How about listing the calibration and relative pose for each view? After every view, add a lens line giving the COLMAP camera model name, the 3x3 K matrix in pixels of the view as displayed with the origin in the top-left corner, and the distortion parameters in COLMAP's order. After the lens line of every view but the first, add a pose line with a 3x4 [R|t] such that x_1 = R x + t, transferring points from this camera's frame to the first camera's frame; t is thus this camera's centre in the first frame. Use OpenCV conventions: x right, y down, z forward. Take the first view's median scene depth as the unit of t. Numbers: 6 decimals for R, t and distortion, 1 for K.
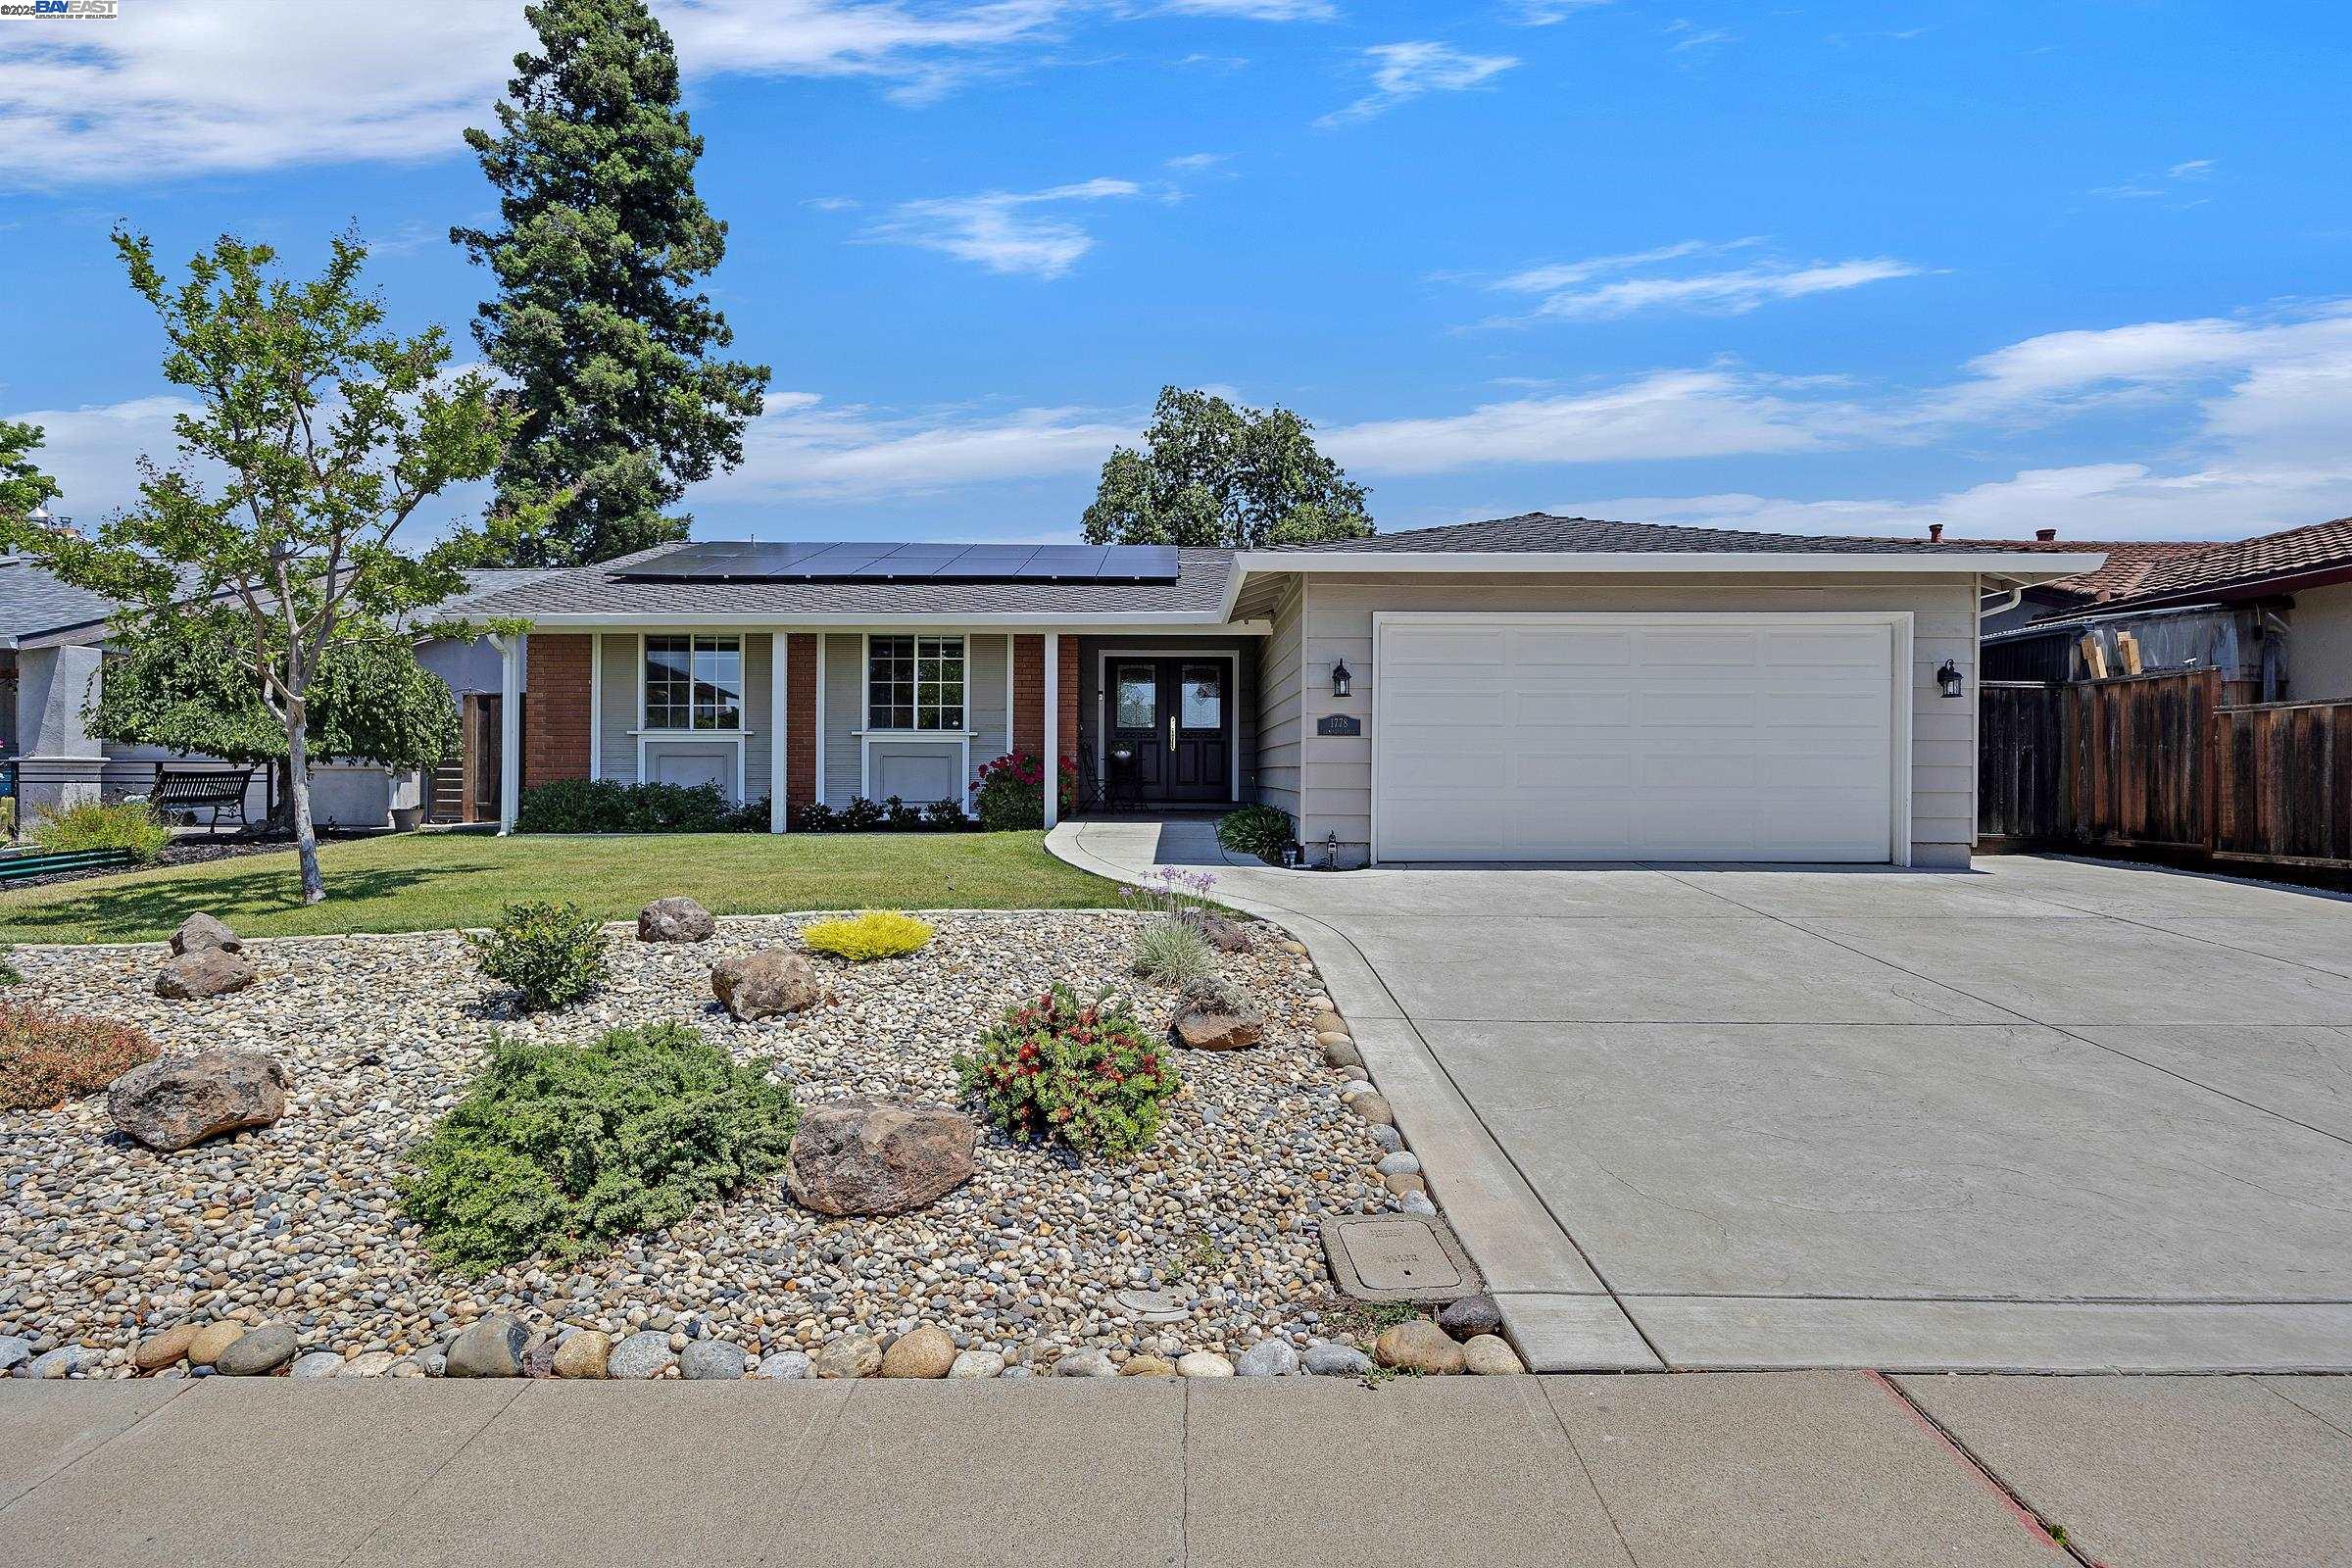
lens RADIAL K [[1206.8, 0, 1175.8], [0, 1206.8, 795.4], [0, 0, 1]] dist [-0.001098, 0.002530]
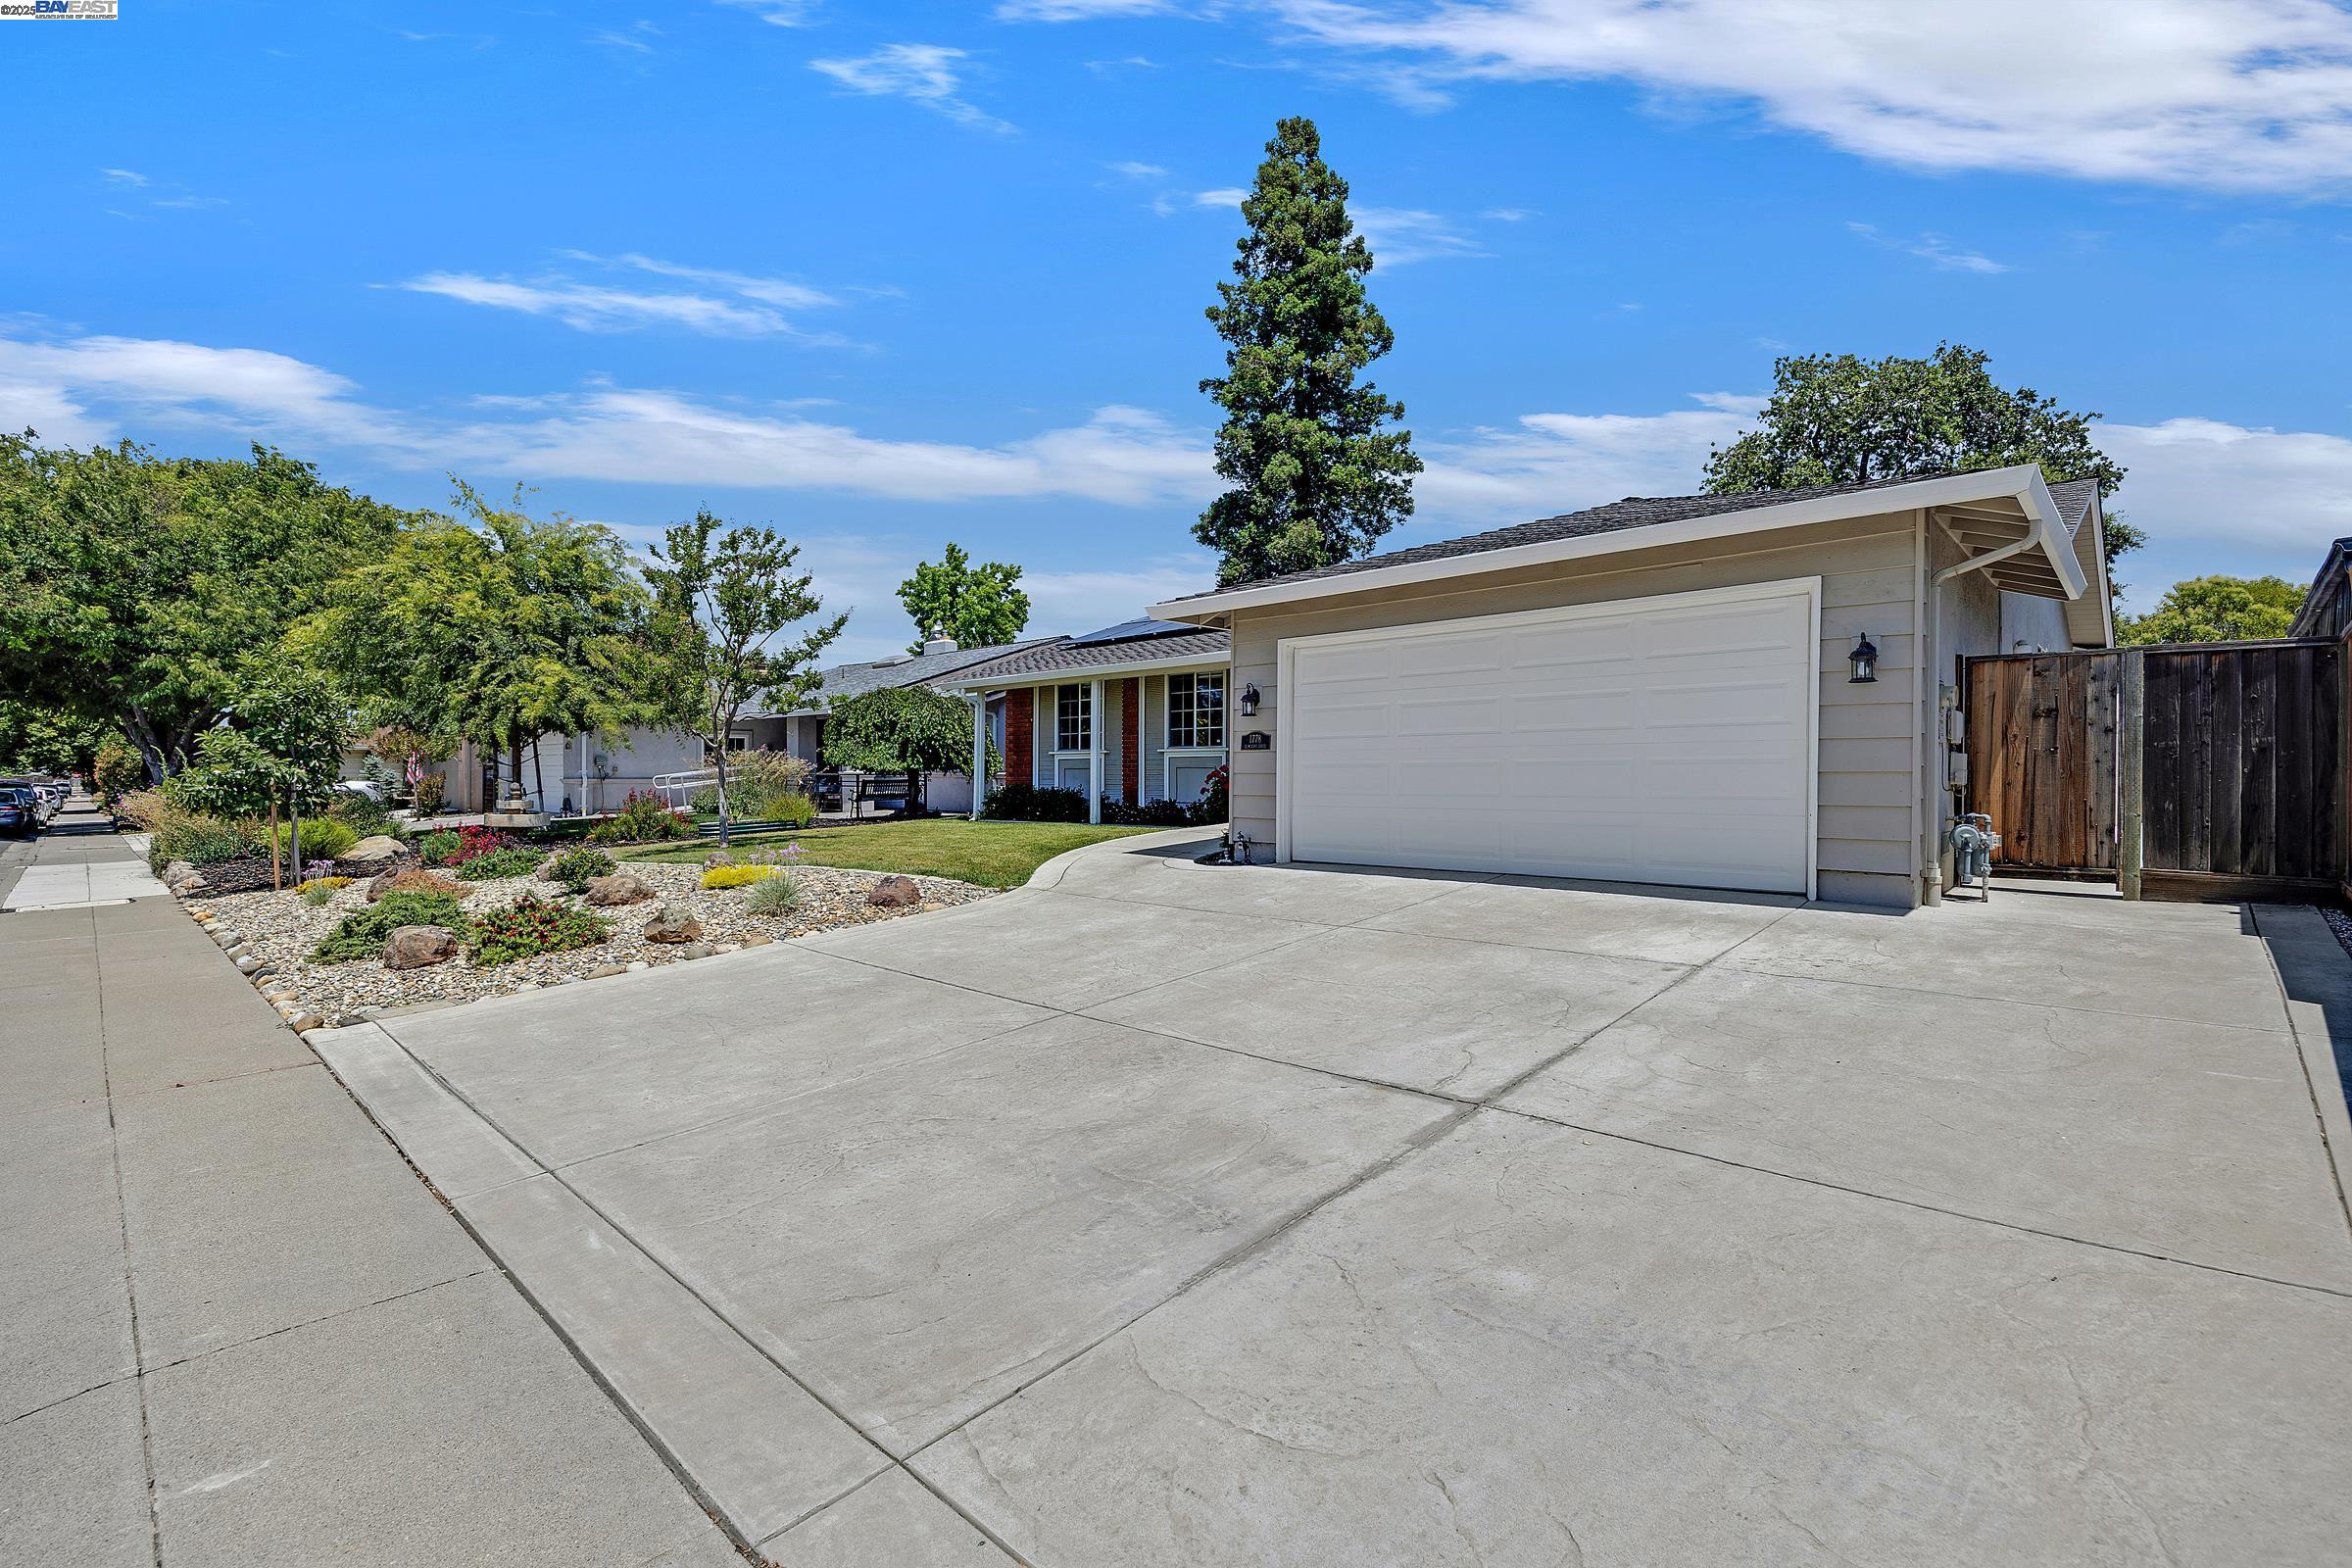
lens RADIAL K [[1164.9, 0, 1178.9], [0, 1164.9, 775.0], [0, 0, 1]] dist [-0.001978, -0.000228]
pose [[0.703580, -0.004779, -0.710600, 0.328883], [-0.009992, 0.999812, -0.016618, -0.002087], [0.710546, 0.018792, 0.703400, 0.061515]]
